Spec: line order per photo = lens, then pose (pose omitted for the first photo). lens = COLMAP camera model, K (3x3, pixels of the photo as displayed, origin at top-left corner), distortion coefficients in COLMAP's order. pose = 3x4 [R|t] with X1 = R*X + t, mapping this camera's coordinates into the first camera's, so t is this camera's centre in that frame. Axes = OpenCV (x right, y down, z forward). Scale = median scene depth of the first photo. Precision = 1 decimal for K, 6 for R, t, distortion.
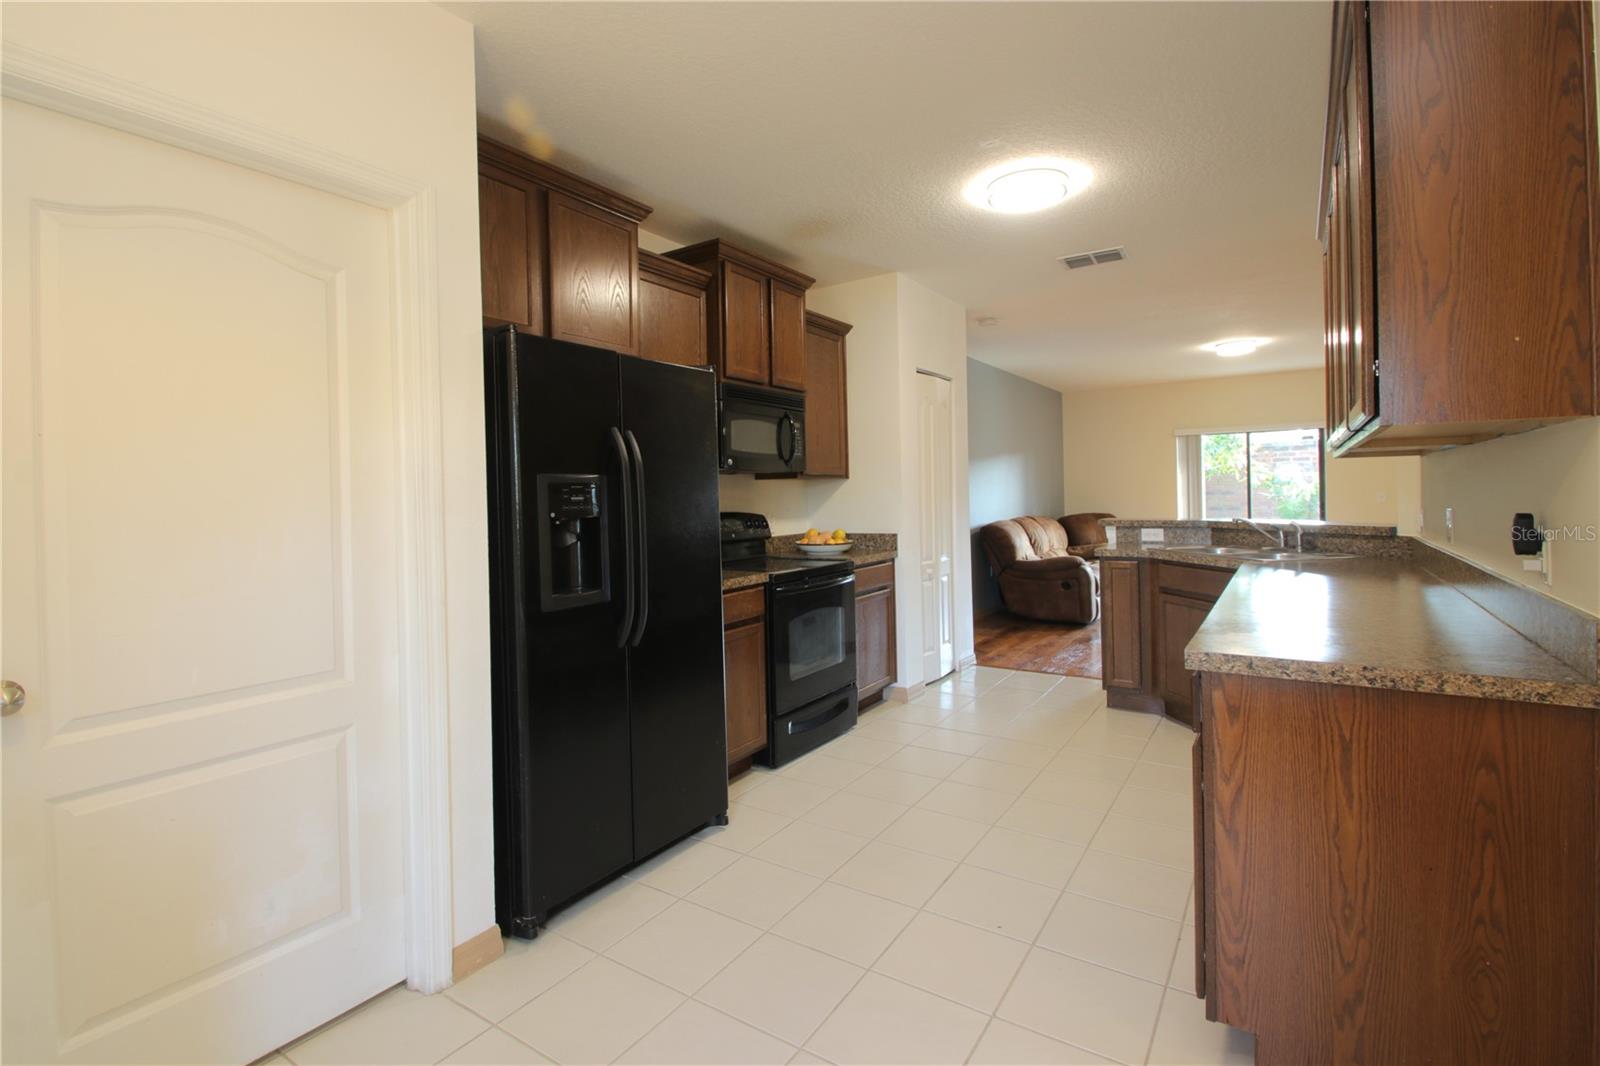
lens RADIAL K [[745.8, 0, 786.6], [0, 745.8, 504.8], [0, 0, 1]] dist [0.018032, -0.026779]
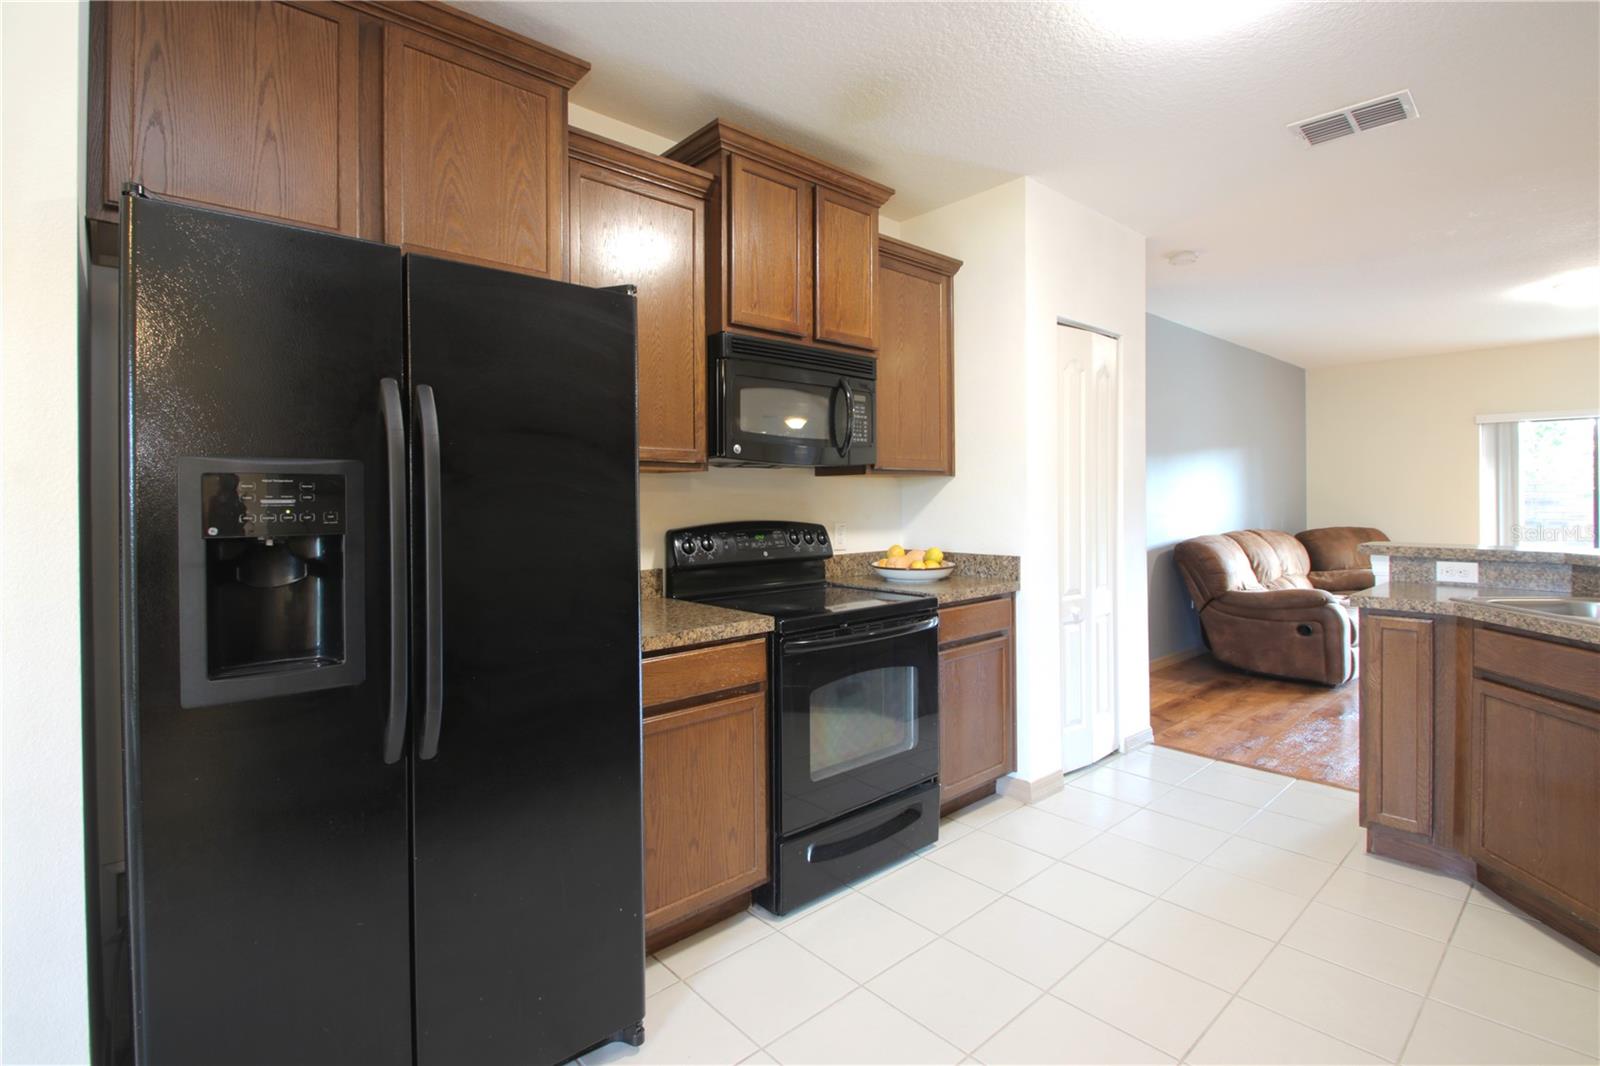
lens RADIAL K [[750.3, 0, 789.1], [0, 750.3, 499.7], [0, 0, 1]] dist [0.012541, -0.017461]
pose [[0.968129, 0.016812, -0.249887, 0.125544], [-0.018210, 0.999829, -0.003284, -0.008180], [0.249789, 0.007729, 0.968269, 0.301467]]
